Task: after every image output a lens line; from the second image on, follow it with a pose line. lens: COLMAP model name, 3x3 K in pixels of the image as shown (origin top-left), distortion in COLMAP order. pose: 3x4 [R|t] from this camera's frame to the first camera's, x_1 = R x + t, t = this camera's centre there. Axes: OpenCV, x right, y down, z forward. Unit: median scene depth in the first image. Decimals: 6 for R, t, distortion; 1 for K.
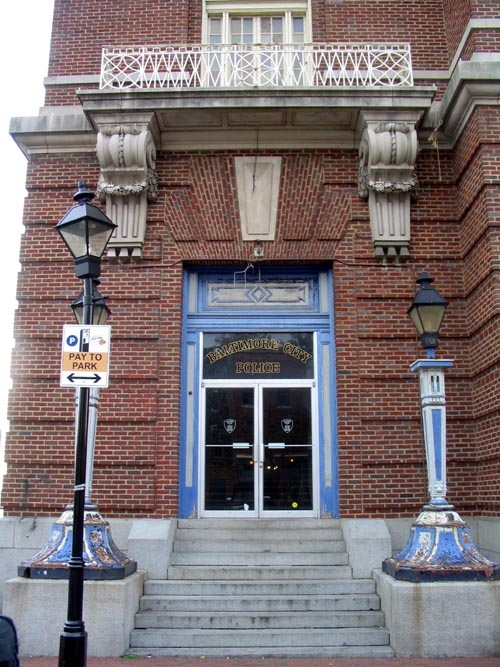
lens RADIAL K [[695.6, 0, 250.0], [0, 695.6, 333.5], [0, 0, 1]] dist [-0.206801, 0.192916]
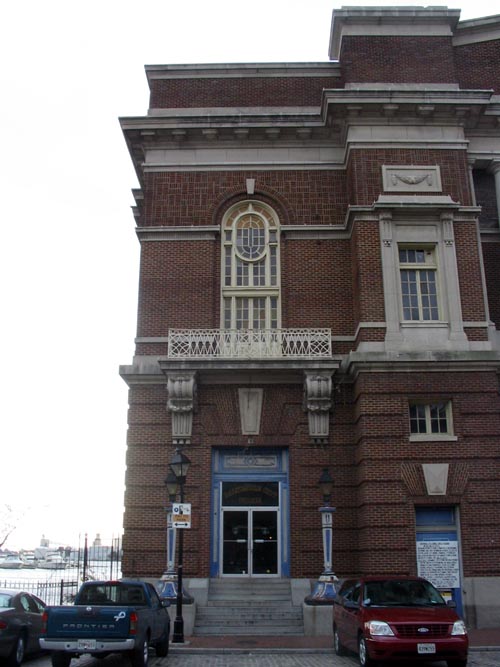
lens RADIAL K [[695.6, 0, 250.0], [0, 695.6, 333.5], [0, 0, 1]] dist [-0.206801, 0.192916]
pose [[0.999992, 0.001834, -0.003481, 0.017364], [-0.002118, 0.996499, -0.083573, -0.263546], [0.003316, 0.083580, 0.996496, -0.989045]]
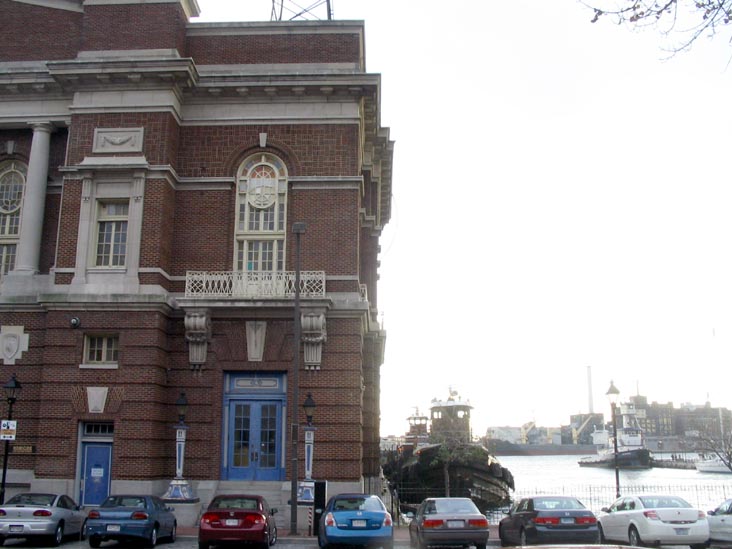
lens RADIAL K [[763.4, 0, 366.0], [0, 763.4, 274.5], [0, 0, 1]] dist [-0.206801, 0.192916]
pose [[0.999980, 0.003041, 0.005532, 0.376419], [-0.003034, 0.999995, -0.001109, -0.435282], [-0.005536, 0.001092, 0.999984, -1.568058]]
